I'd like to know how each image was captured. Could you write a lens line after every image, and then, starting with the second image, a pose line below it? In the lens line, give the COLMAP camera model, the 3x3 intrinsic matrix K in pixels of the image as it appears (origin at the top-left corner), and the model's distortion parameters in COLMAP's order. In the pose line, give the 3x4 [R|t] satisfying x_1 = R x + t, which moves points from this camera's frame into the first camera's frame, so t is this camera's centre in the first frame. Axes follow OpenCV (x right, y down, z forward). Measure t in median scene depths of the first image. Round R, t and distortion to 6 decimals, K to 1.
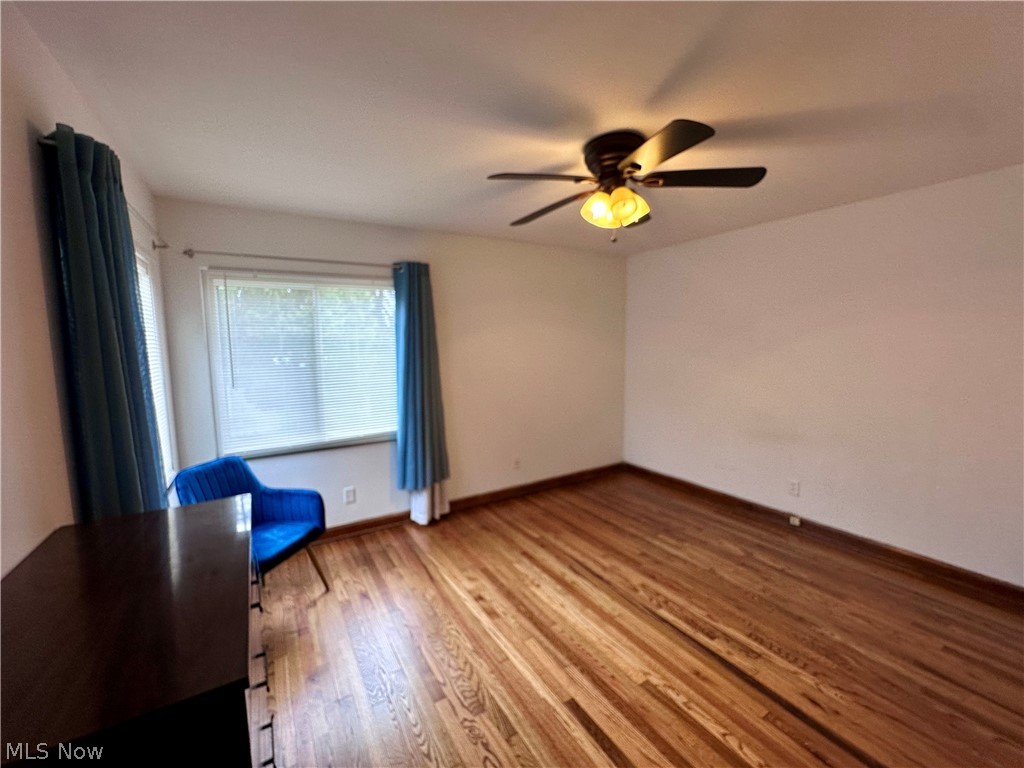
lens RADIAL K [[411.0, 0, 512.0], [0, 411.0, 384.0], [0, 0, 1]] dist [-0.026036, 0.000024]
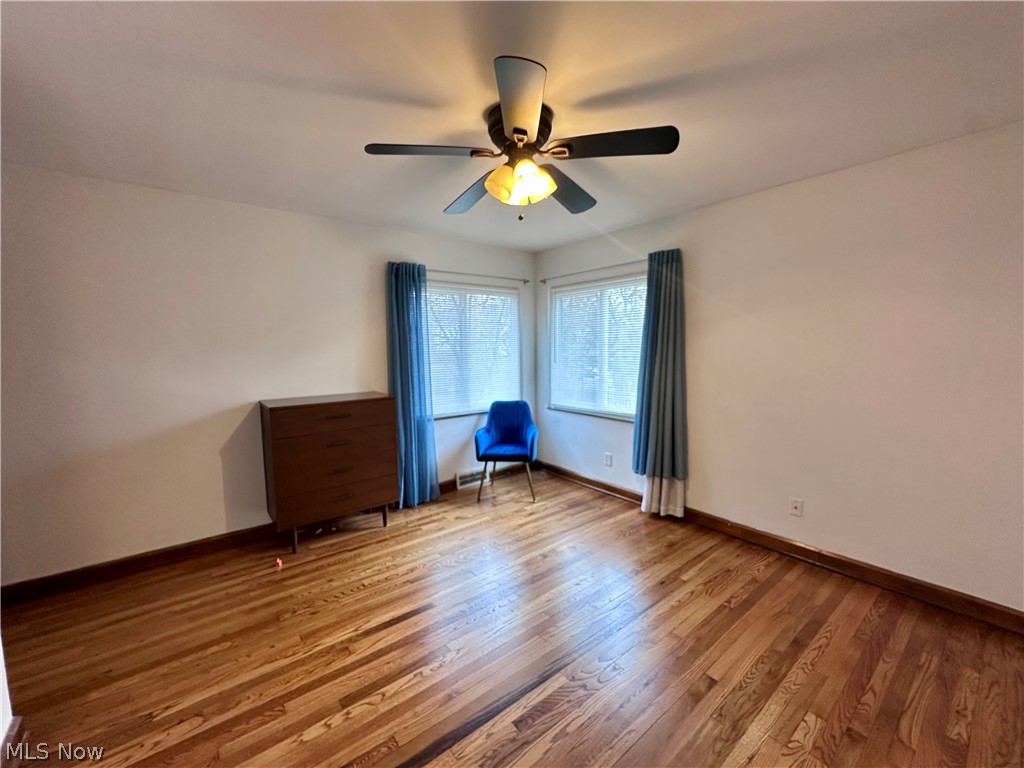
lens RADIAL K [[408.7, 0, 512.0], [0, 408.7, 384.0], [0, 0, 1]] dist [0.000357, 0.000183]
pose [[0.134771, 0.112806, -0.984435, 0.770270], [-0.087797, 0.990950, 0.101533, -0.050117], [0.986979, 0.072747, 0.143455, 0.549163]]
